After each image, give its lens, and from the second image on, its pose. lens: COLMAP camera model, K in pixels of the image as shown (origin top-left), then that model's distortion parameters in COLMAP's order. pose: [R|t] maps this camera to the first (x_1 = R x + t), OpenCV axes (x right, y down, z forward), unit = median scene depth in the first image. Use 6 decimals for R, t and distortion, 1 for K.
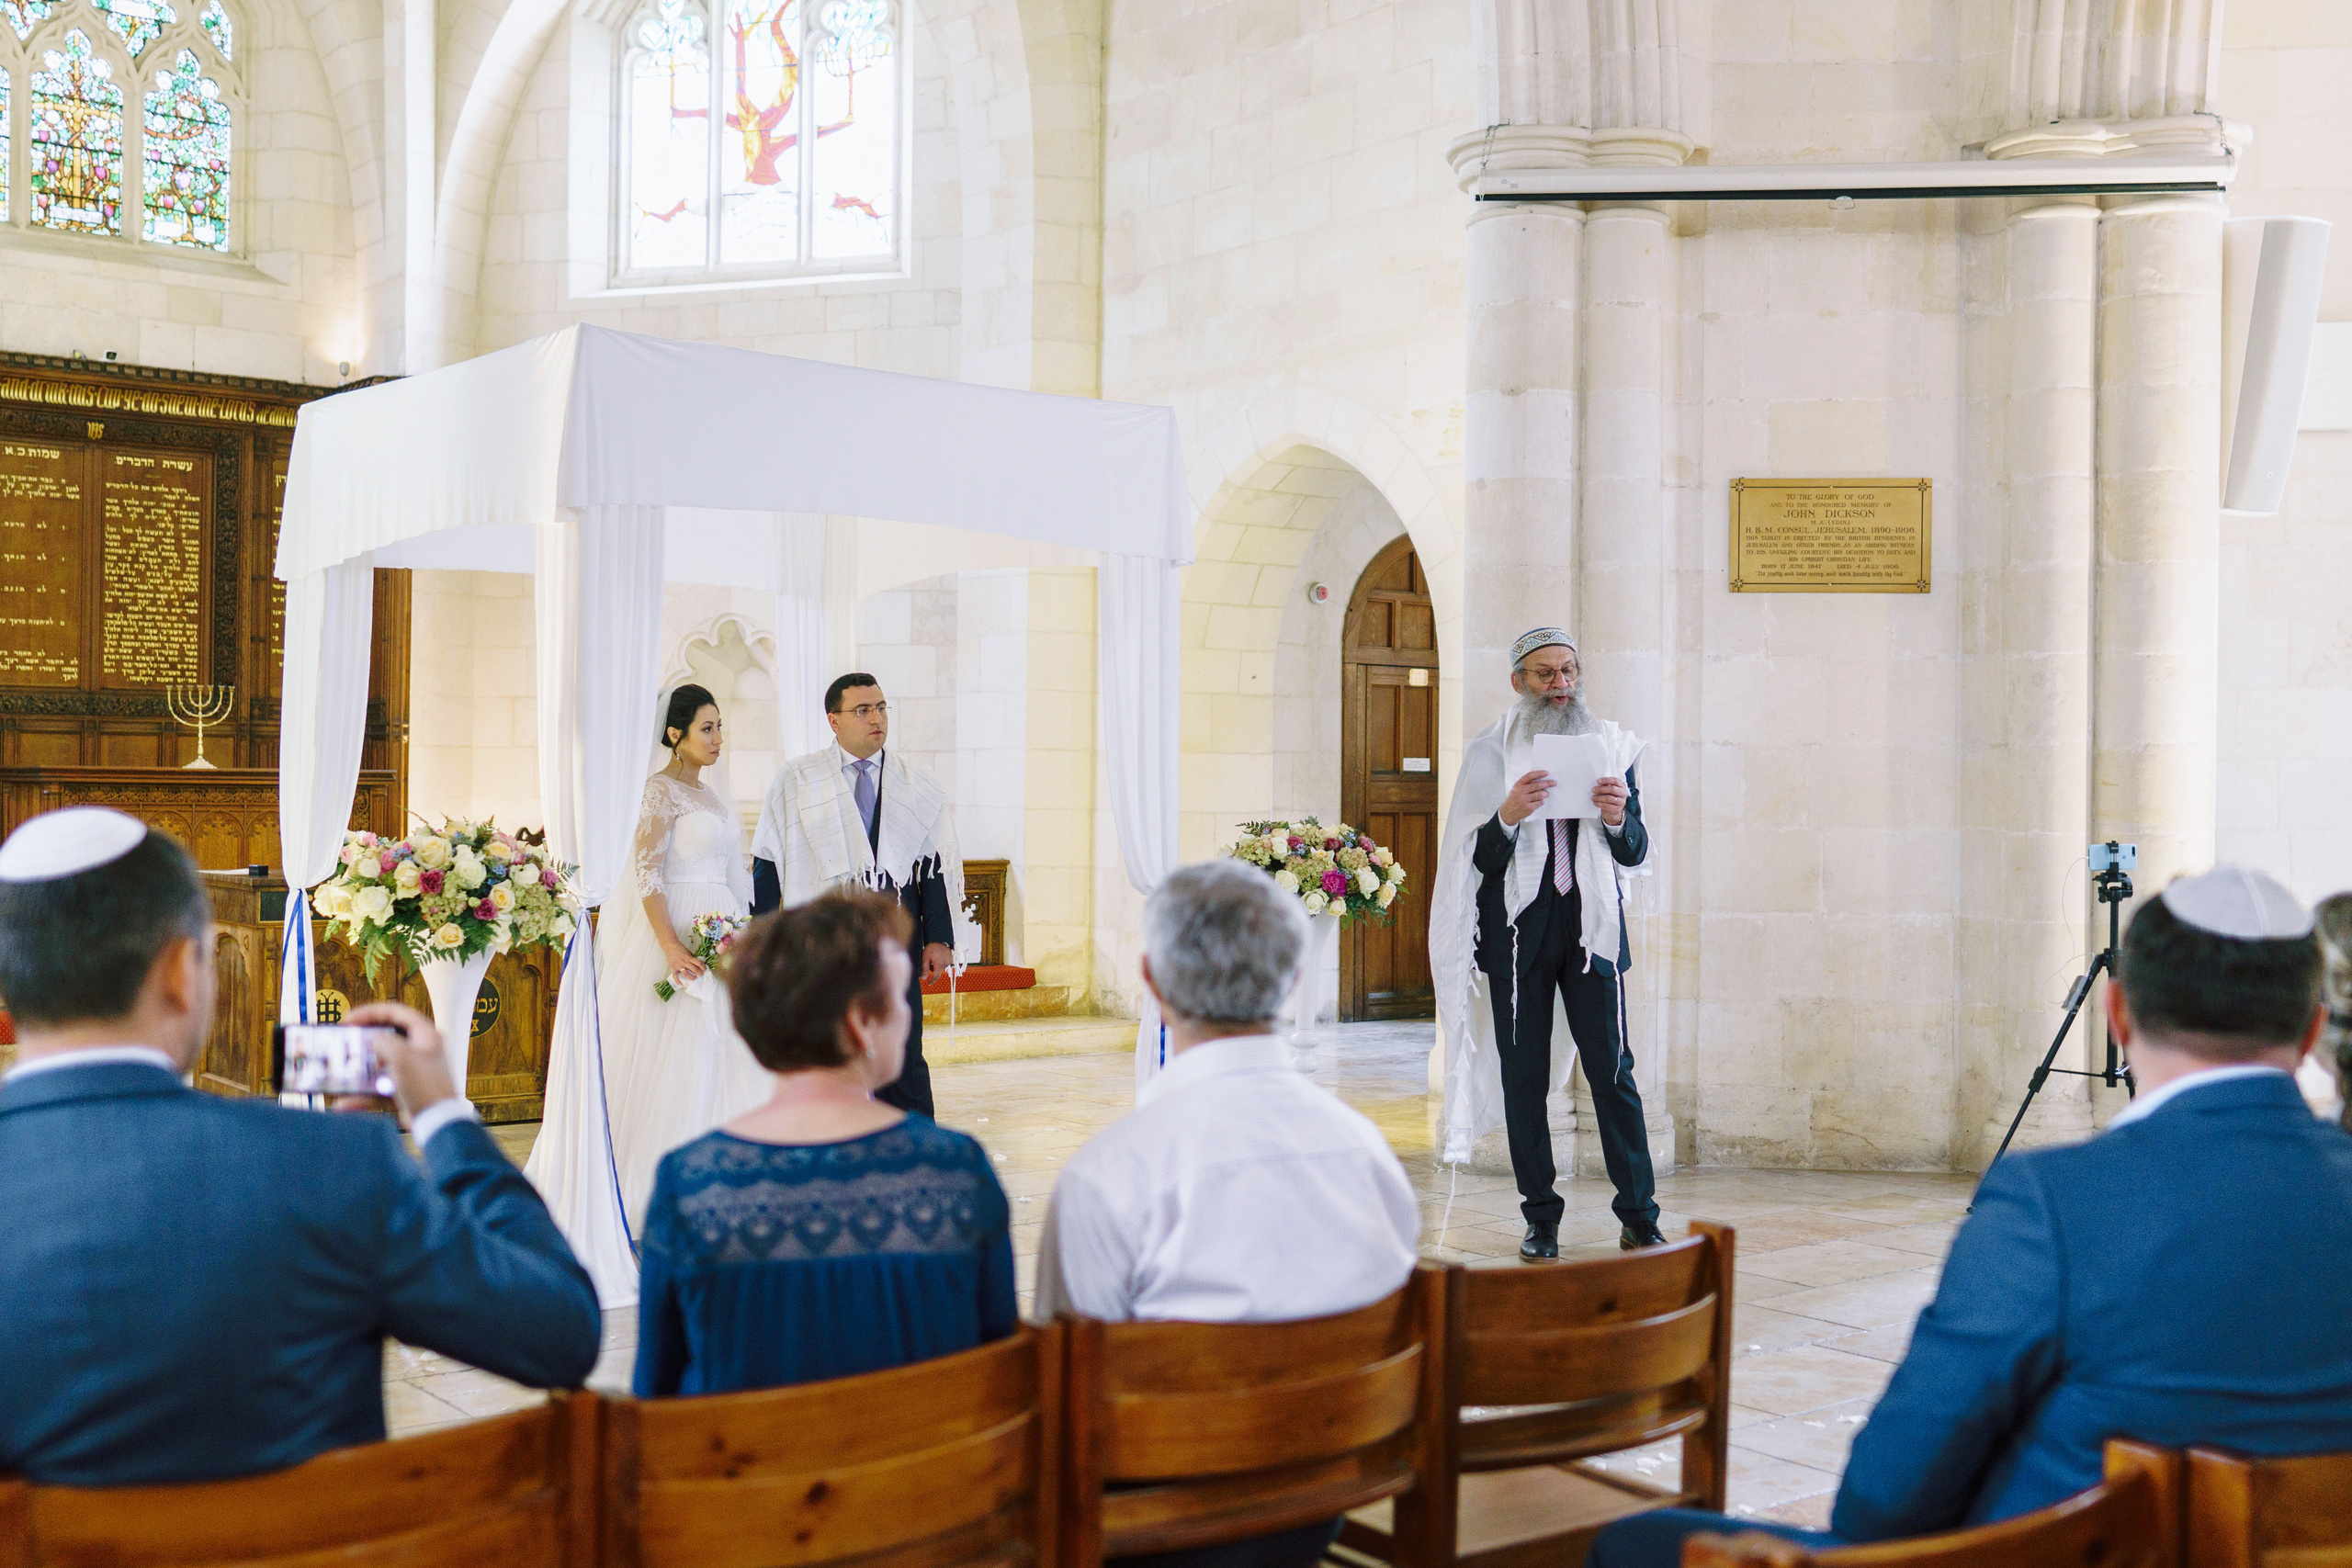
lens RADIAL K [[2512.3, 0, 1176.0], [0, 2512.3, 784.0], [0, 0, 1]] dist [0.004140, -0.019883]
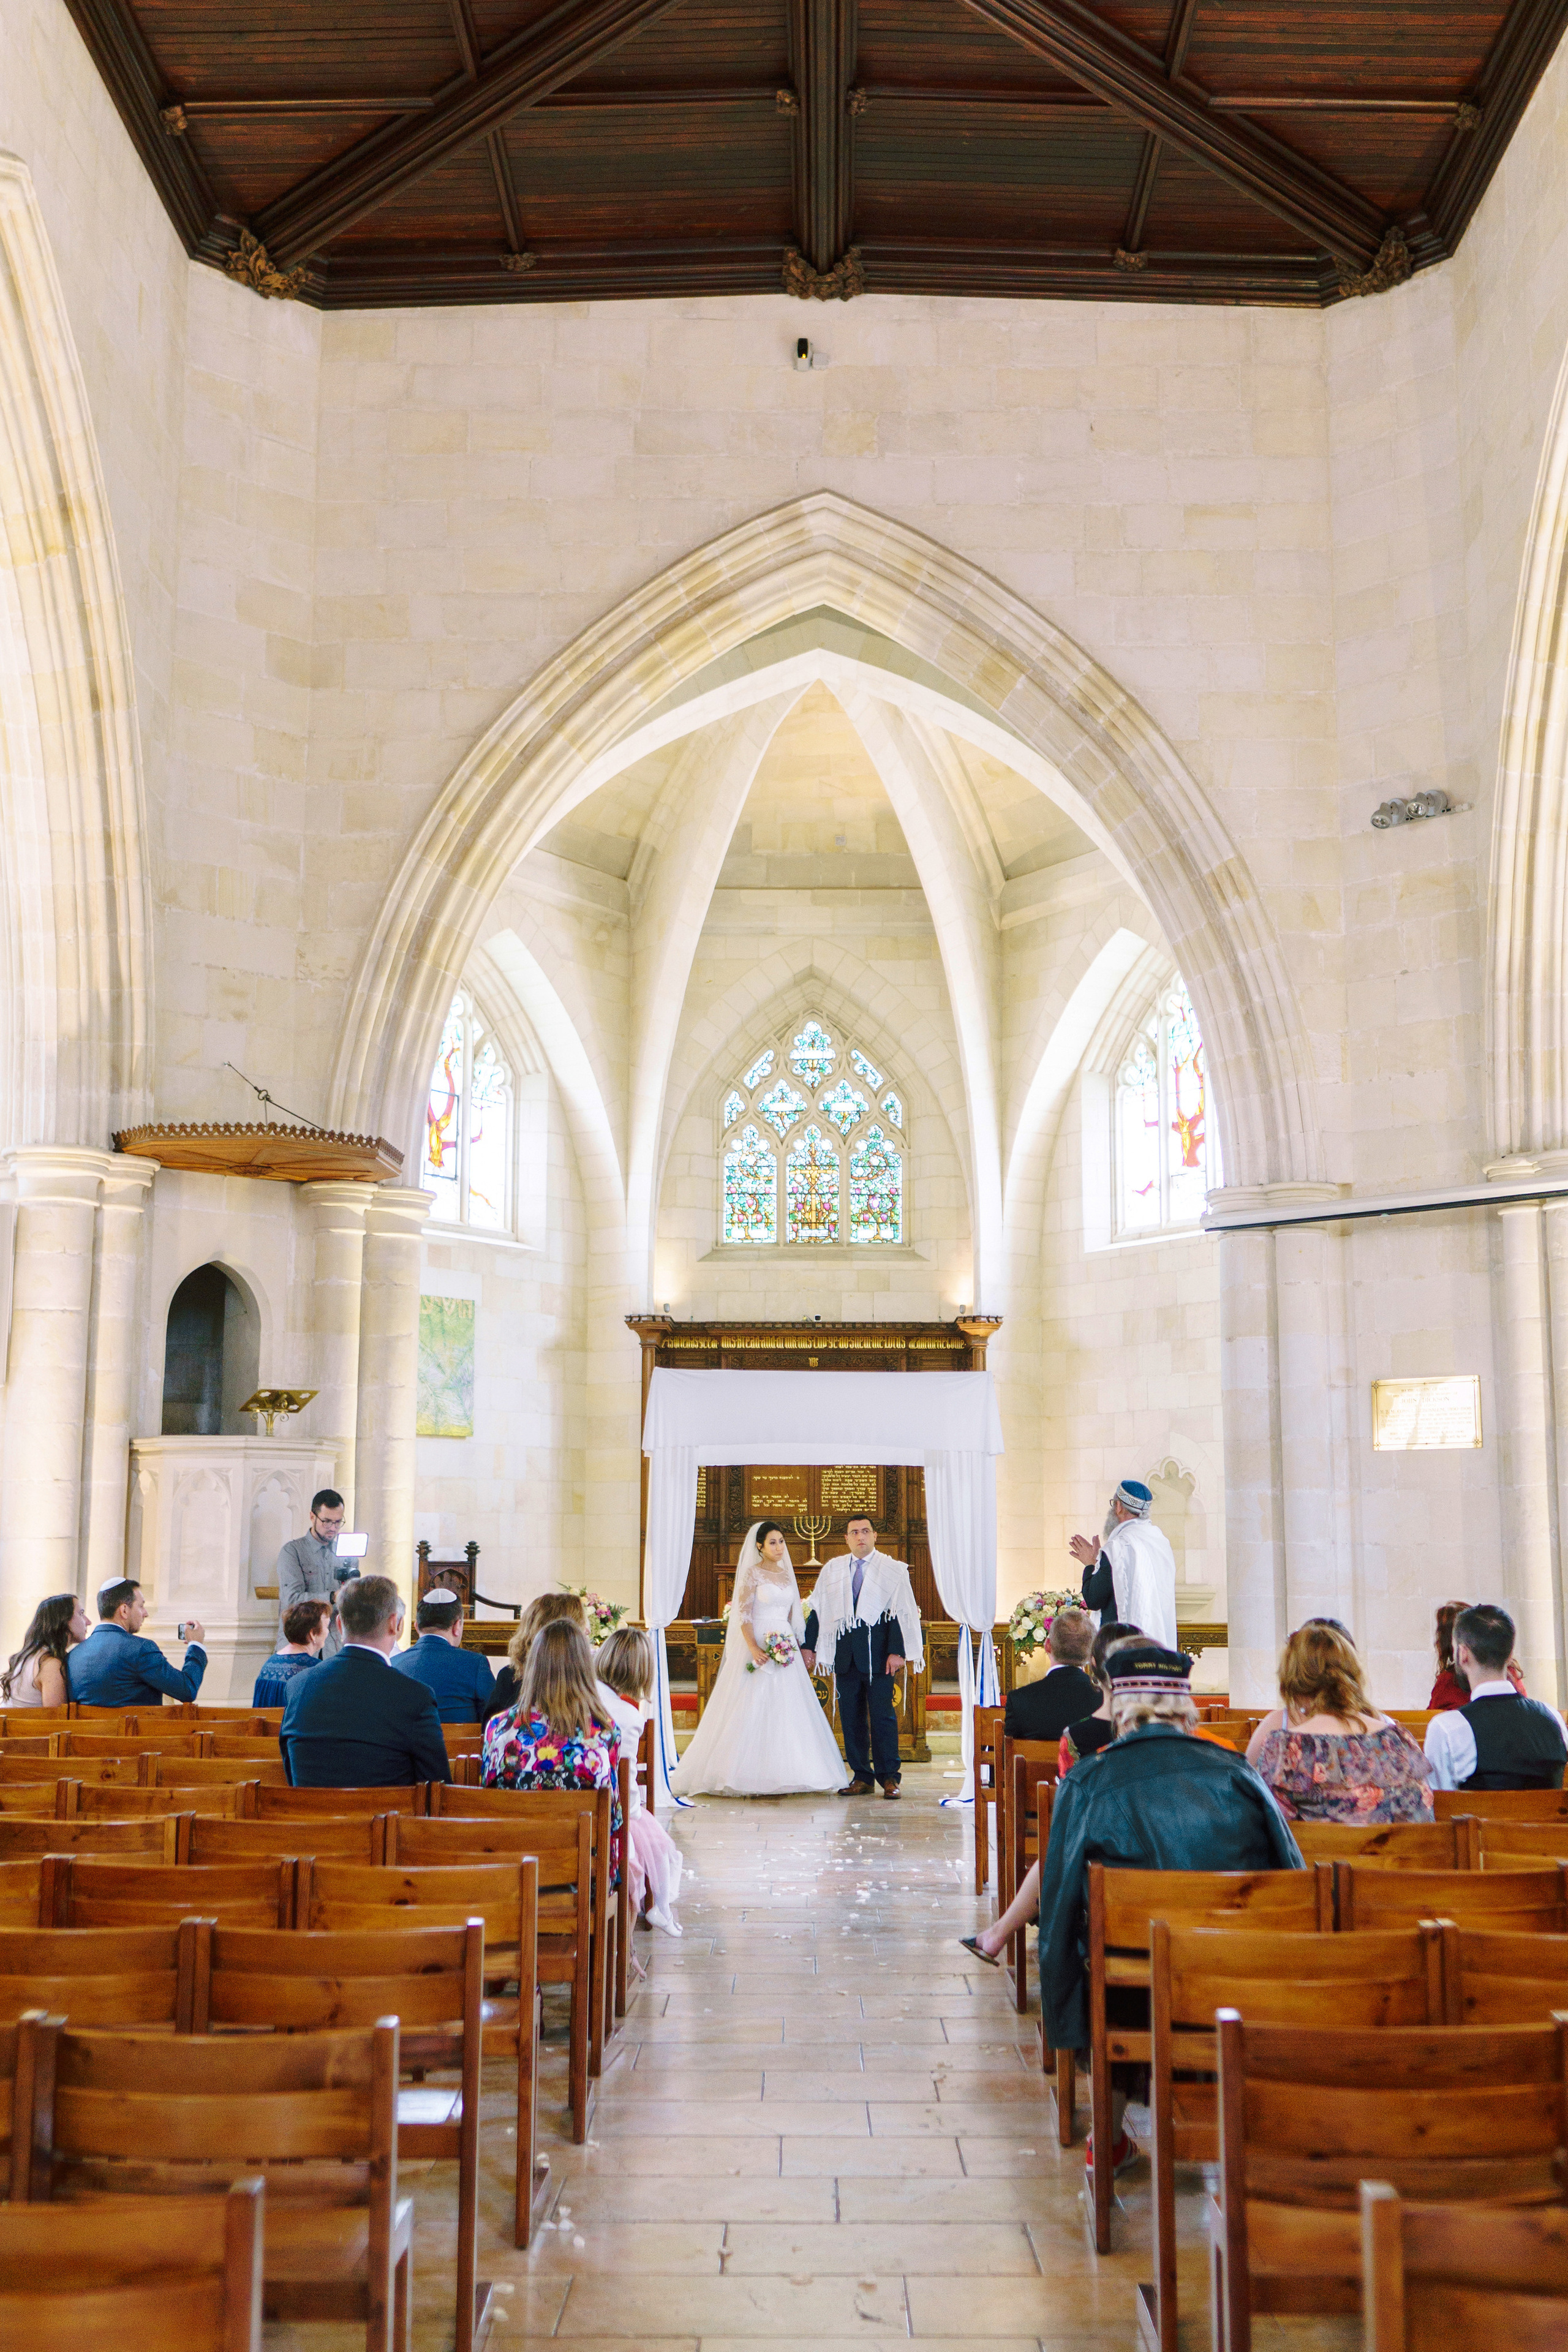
lens RADIAL K [[2512.5, 0, 784.0], [0, 2512.5, 1176.0], [0, 0, 1]] dist [0.004140, -0.019883]
pose [[0.786614, -0.104005, -0.608622, 0.576755], [0.009126, 0.987562, -0.156965, 0.000484], [0.617378, 0.117917, 0.777779, -0.329079]]
